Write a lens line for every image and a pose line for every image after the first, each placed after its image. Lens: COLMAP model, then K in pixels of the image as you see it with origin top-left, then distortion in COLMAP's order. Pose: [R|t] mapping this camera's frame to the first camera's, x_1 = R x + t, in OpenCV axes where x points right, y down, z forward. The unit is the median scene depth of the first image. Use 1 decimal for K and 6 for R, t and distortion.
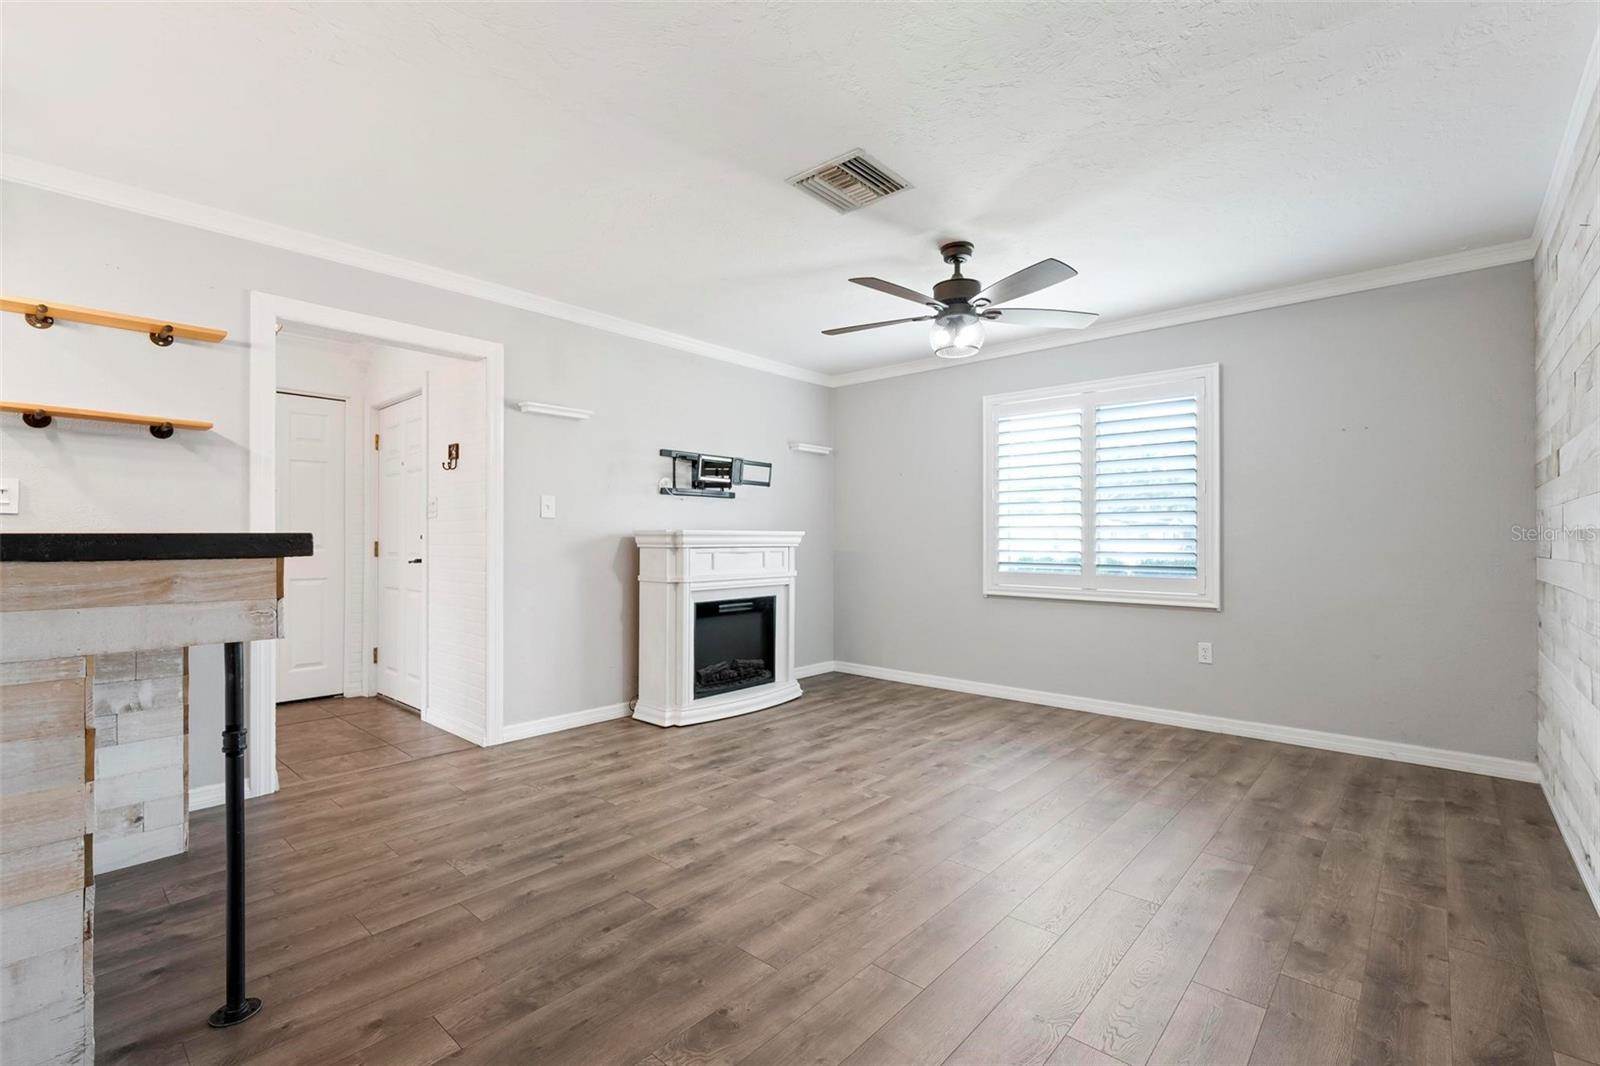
lens RADIAL K [[704.9, 0, 804.7], [0, 704.9, 533.3], [0, 0, 1]] dist [0.000945, -0.000129]
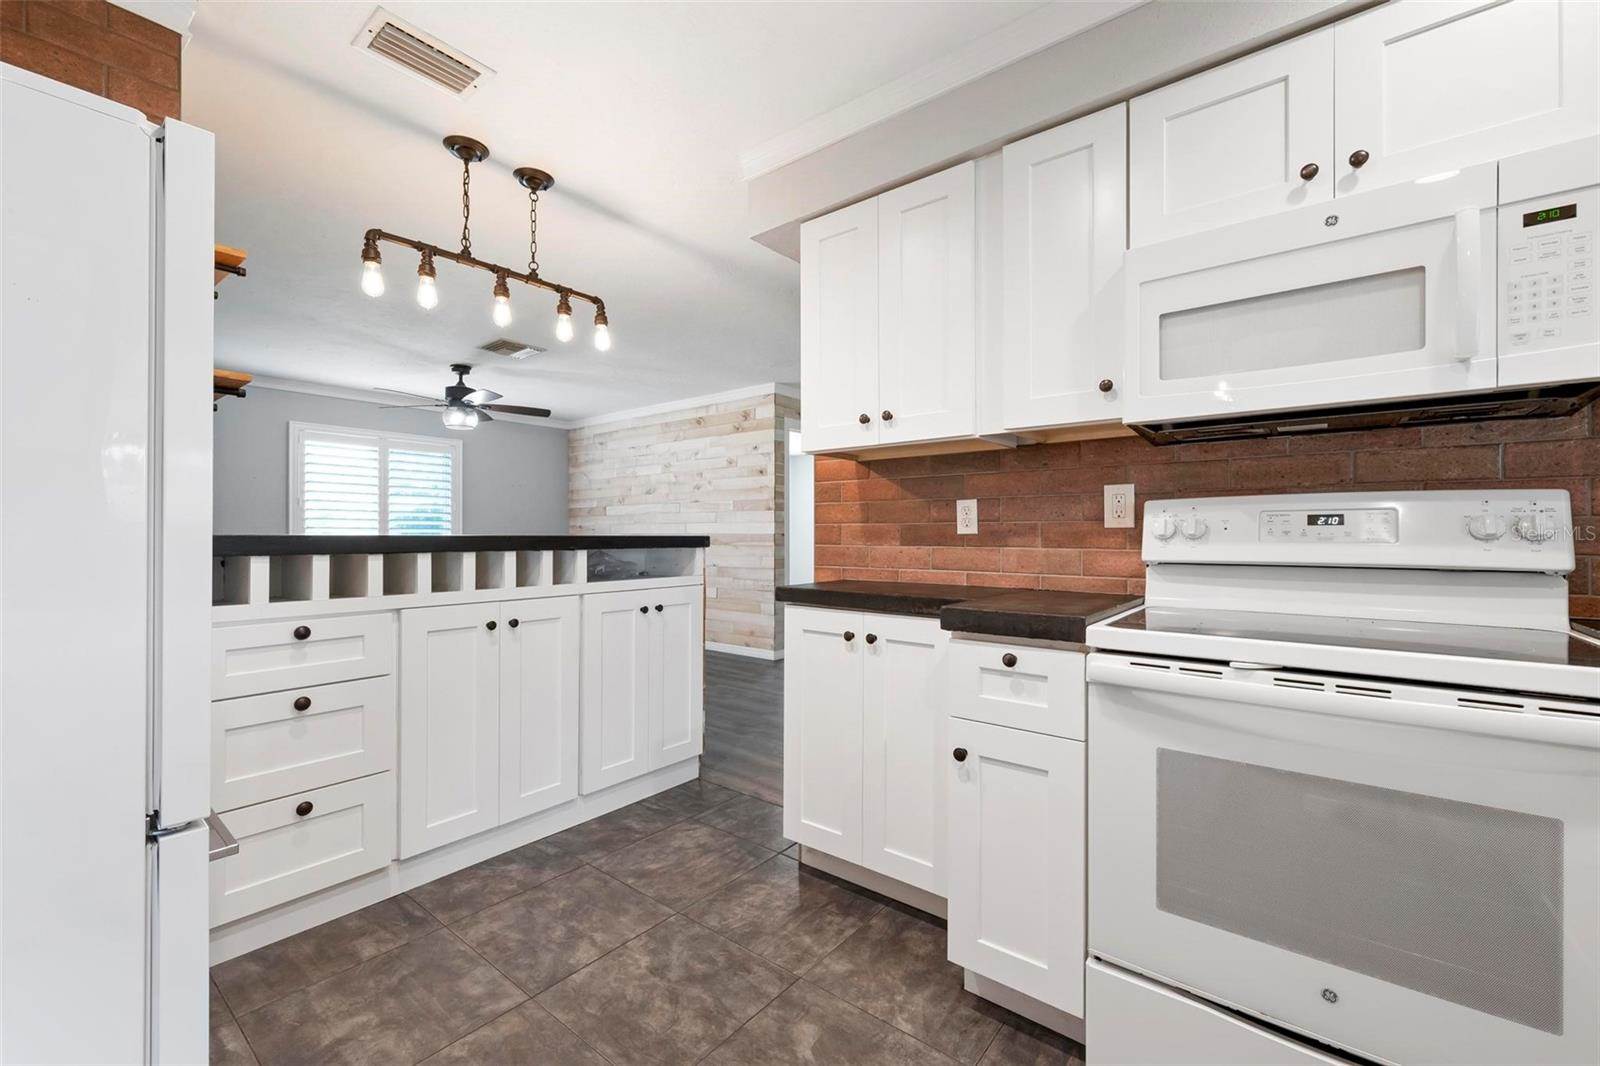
lens RADIAL K [[654.6, 0, 800.0], [0, 654.6, 533.0], [0, 0, 1]] dist [0.000053, -0.000075]
pose [[-0.056124, 0.004117, 0.998415, -1.217611], [-0.007042, 0.999965, -0.004519, -0.000244], [-0.998399, -0.007285, -0.056093, 0.230675]]
